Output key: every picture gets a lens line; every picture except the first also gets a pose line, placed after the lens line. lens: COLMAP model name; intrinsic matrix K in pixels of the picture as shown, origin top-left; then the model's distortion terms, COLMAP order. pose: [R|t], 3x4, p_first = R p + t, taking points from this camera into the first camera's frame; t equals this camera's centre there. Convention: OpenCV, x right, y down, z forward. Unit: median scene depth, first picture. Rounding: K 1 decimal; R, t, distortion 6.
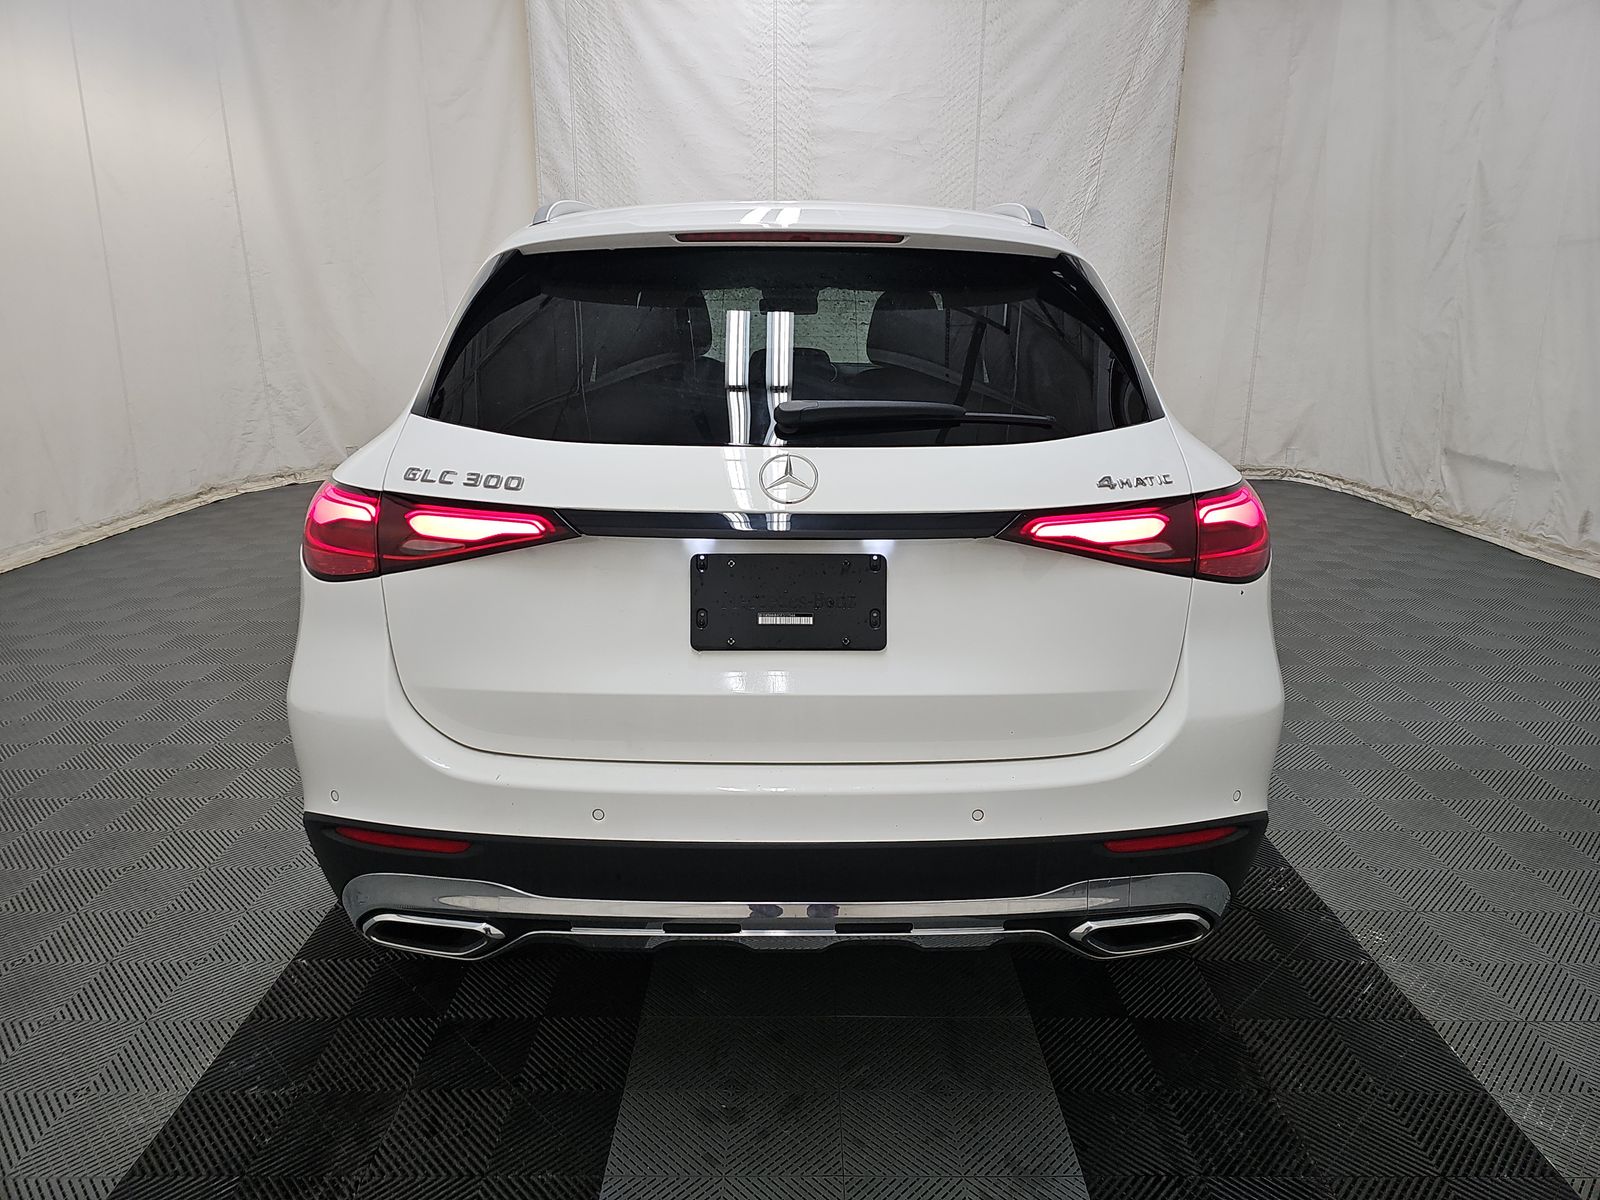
lens RADIAL K [[1044.8, 0, 803.3], [0, 1044.8, 594.5], [0, 0, 1]] dist [0.050764, -0.048764]
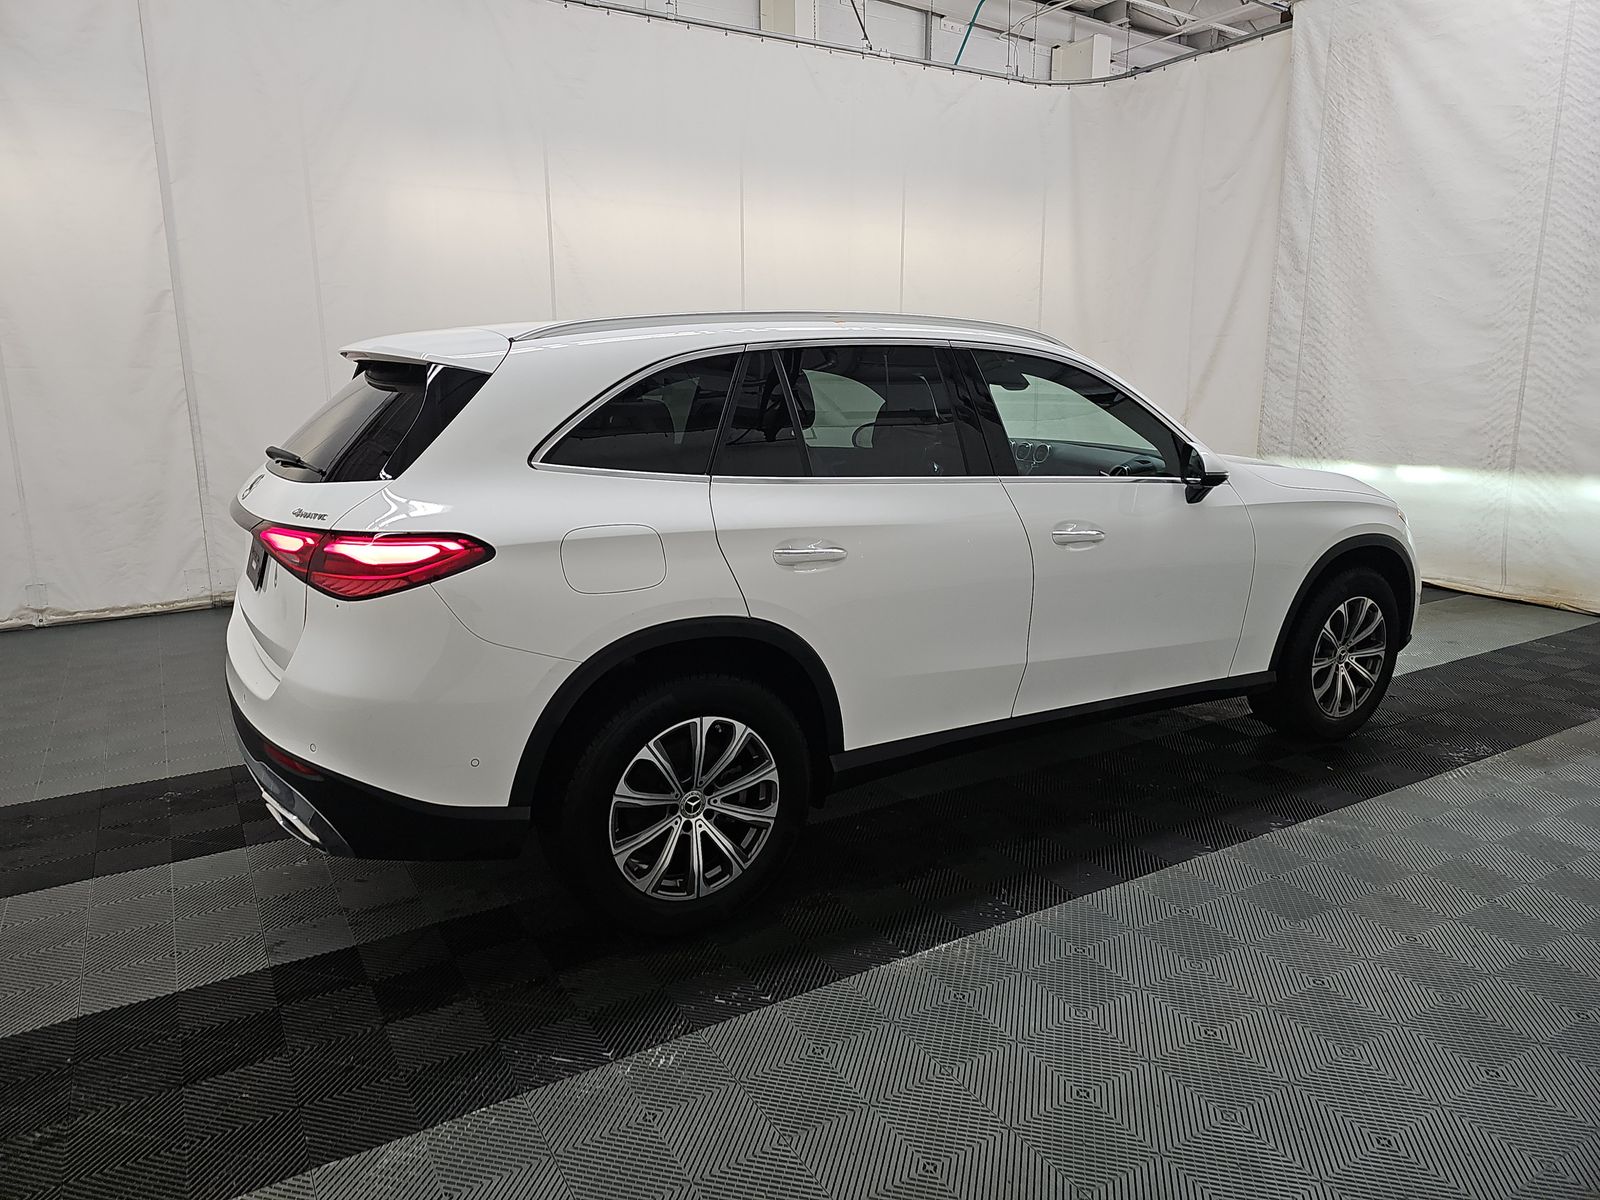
lens RADIAL K [[1044.8, 0, 803.3], [0, 1044.8, 594.5], [0, 0, 1]] dist [0.050764, -0.048764]
pose [[0.516339, 0.177086, -0.837875, 0.410433], [-0.224639, 0.972134, 0.067028, -0.053599], [0.826397, 0.153611, 0.541731, 0.163286]]
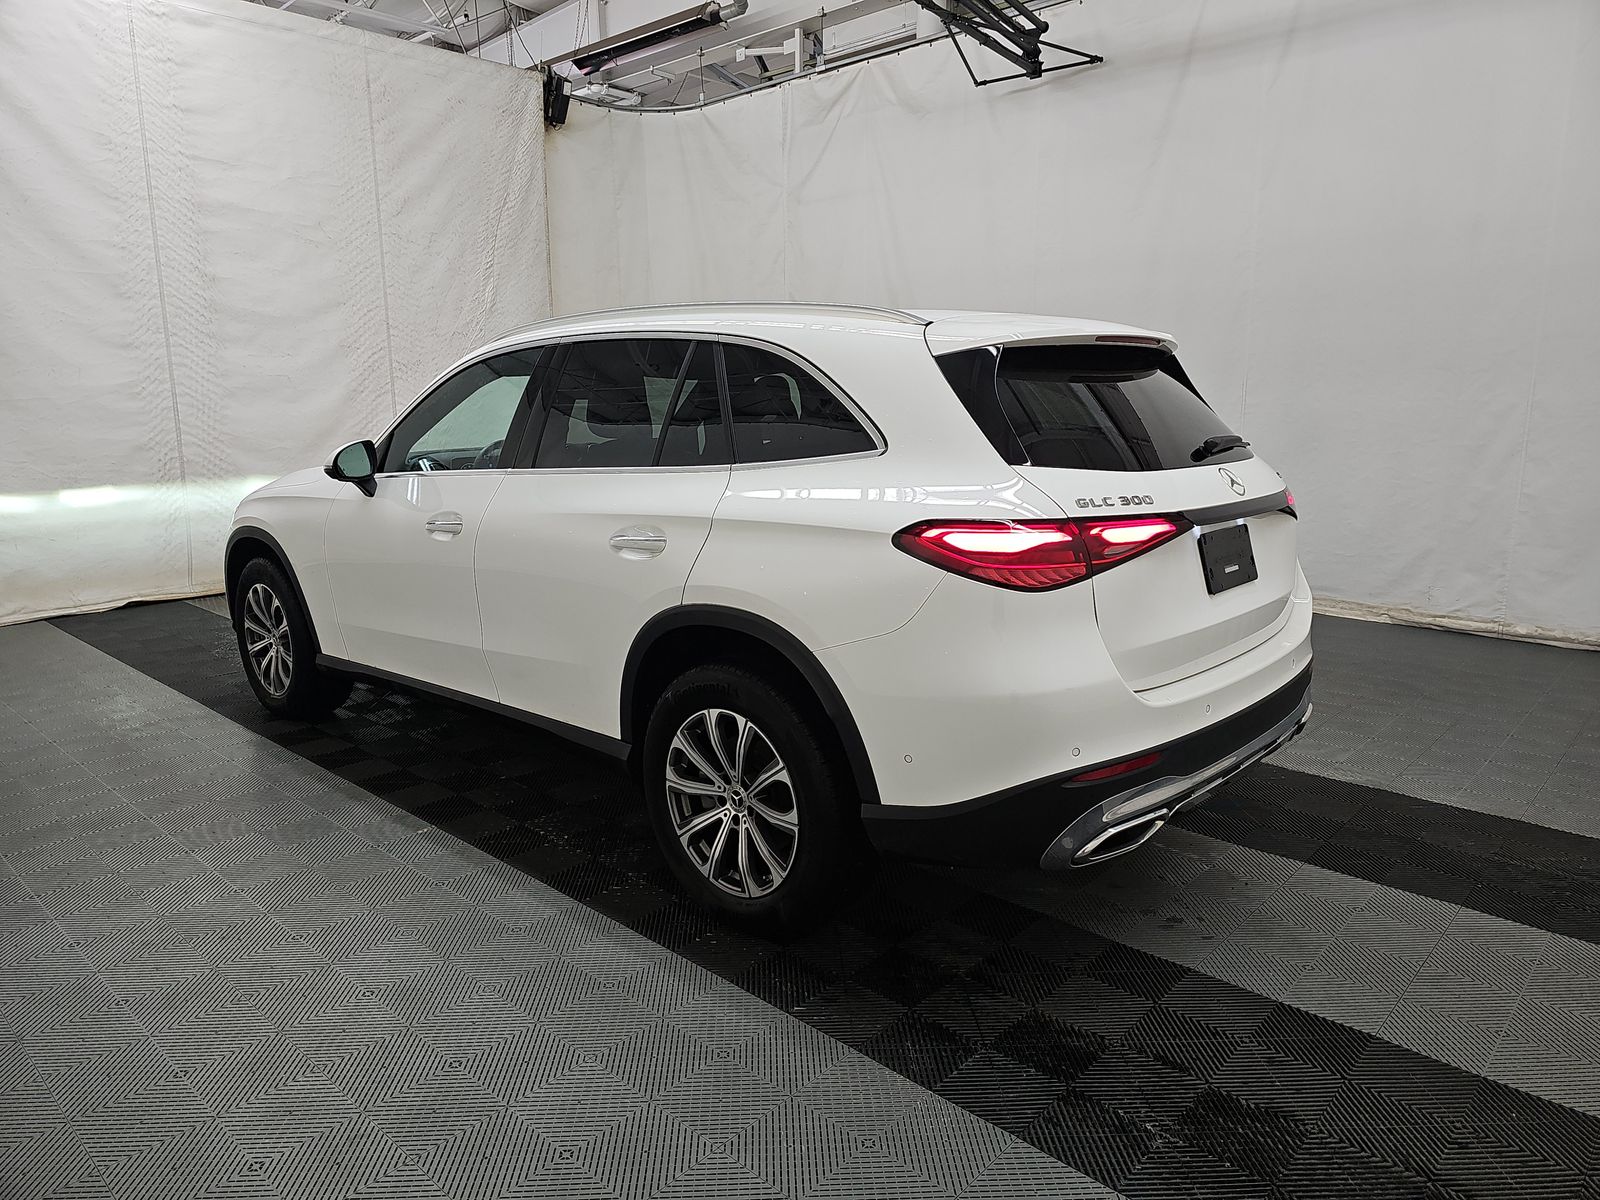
lens RADIAL K [[1043.7, 0, 796.6], [0, 1043.7, 607.7], [0, 0, 1]] dist [0.054671, -0.046671]
pose [[0.683976, -0.151979, 0.713498, -0.341712], [0.202690, 0.979139, 0.014259, -0.015808], [-0.700781, 0.134866, 0.700512, 0.066460]]
